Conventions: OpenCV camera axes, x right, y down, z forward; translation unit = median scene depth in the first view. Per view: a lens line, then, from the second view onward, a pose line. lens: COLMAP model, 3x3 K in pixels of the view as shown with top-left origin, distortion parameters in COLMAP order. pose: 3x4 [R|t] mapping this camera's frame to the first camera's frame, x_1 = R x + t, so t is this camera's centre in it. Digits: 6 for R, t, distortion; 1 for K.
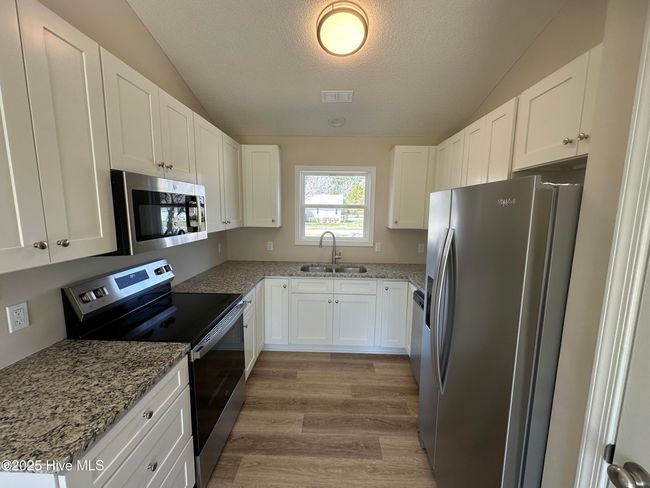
lens RADIAL K [[260.2, 0, 327.2], [0, 260.2, 247.4], [0, 0, 1]] dist [0.000513, 0.001140]
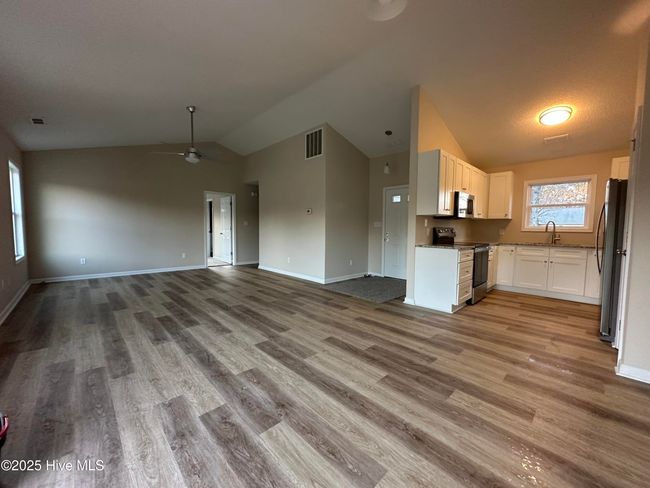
lens RADIAL K [[260.2, 0, 327.4], [0, 260.2, 240.6], [0, 0, 1]] dist [0.000513, 0.001140]
pose [[0.712467, 0.034663, -0.700849, 0.194958], [-0.102433, 0.993218, -0.055008, 0.345027], [0.694189, 0.110981, 0.711186, -1.239258]]
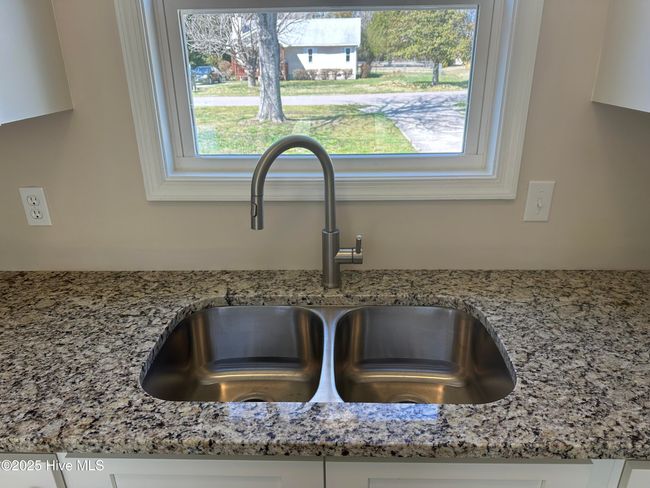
lens RADIAL K [[459.6, 0, 326.3], [0, 459.6, 241.7], [0, 0, 1]] dist [0.070072, -0.071001]
pose [[0.999473, -0.026080, -0.019307, 0.040471], [0.029963, 0.970163, 0.240594, -0.088633], [0.012456, -0.241046, 0.970434, 0.851985]]
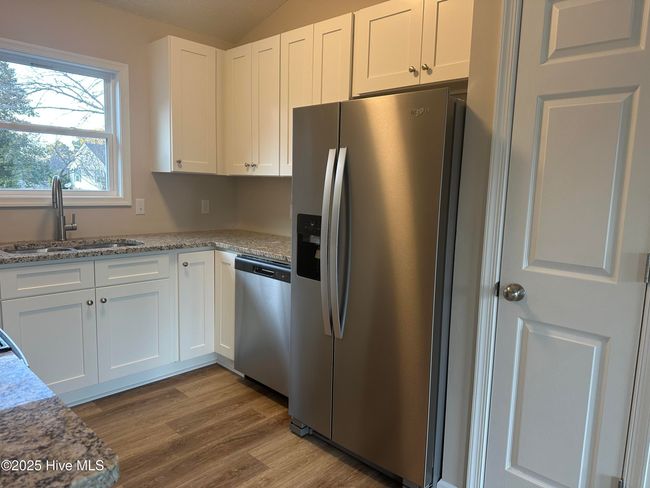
lens RADIAL K [[459.6, 0, 323.0], [0, 459.6, 247.9], [0, 0, 1]] dist [0.070072, -0.071001]
pose [[0.681185, -0.101514, 0.725040, -0.397982], [0.087134, 0.994542, 0.057385, 0.091963], [-0.726908, 0.024086, 0.686312, -0.019112]]
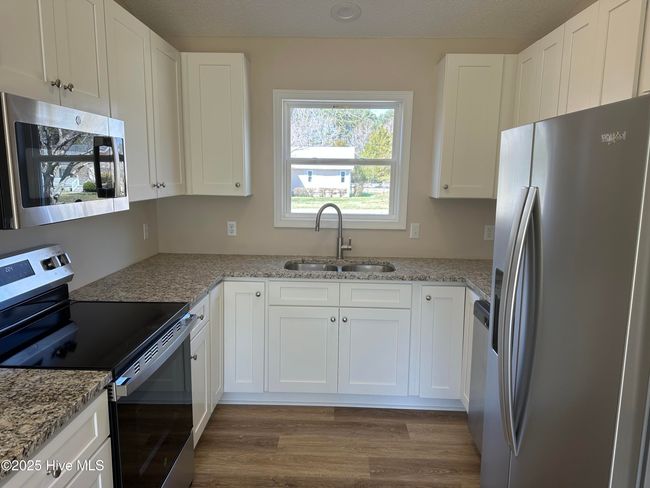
lens RADIAL K [[459.6, 0, 326.0], [0, 459.6, 251.9], [0, 0, 1]] dist [0.070072, -0.071001]
pose [[1.000000, 0.000210, -0.000337, -0.007106], [-0.000202, 0.999726, 0.023388, 0.030440], [0.000342, -0.023388, 0.999726, -0.058747]]
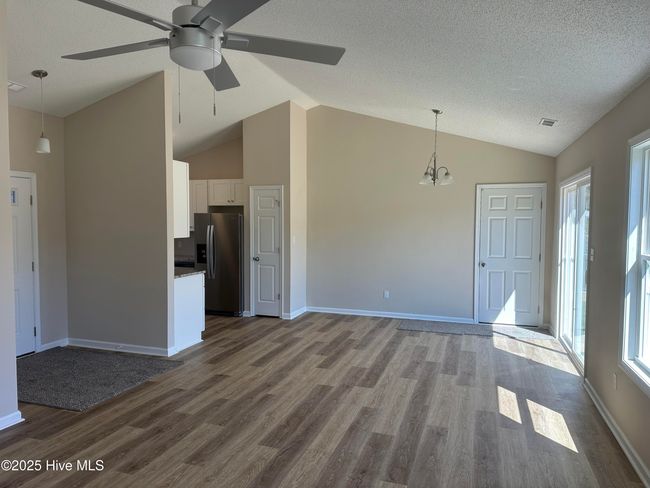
lens RADIAL K [[459.6, 0, 308.6], [0, 459.6, 245.1], [0, 0, 1]] dist [0.070072, -0.071001]
pose [[0.326215, -0.062498, 0.943227, -2.454647], [0.133425, 0.990867, 0.019509, 0.118340], [-0.935832, 0.119486, 0.331574, -1.082709]]
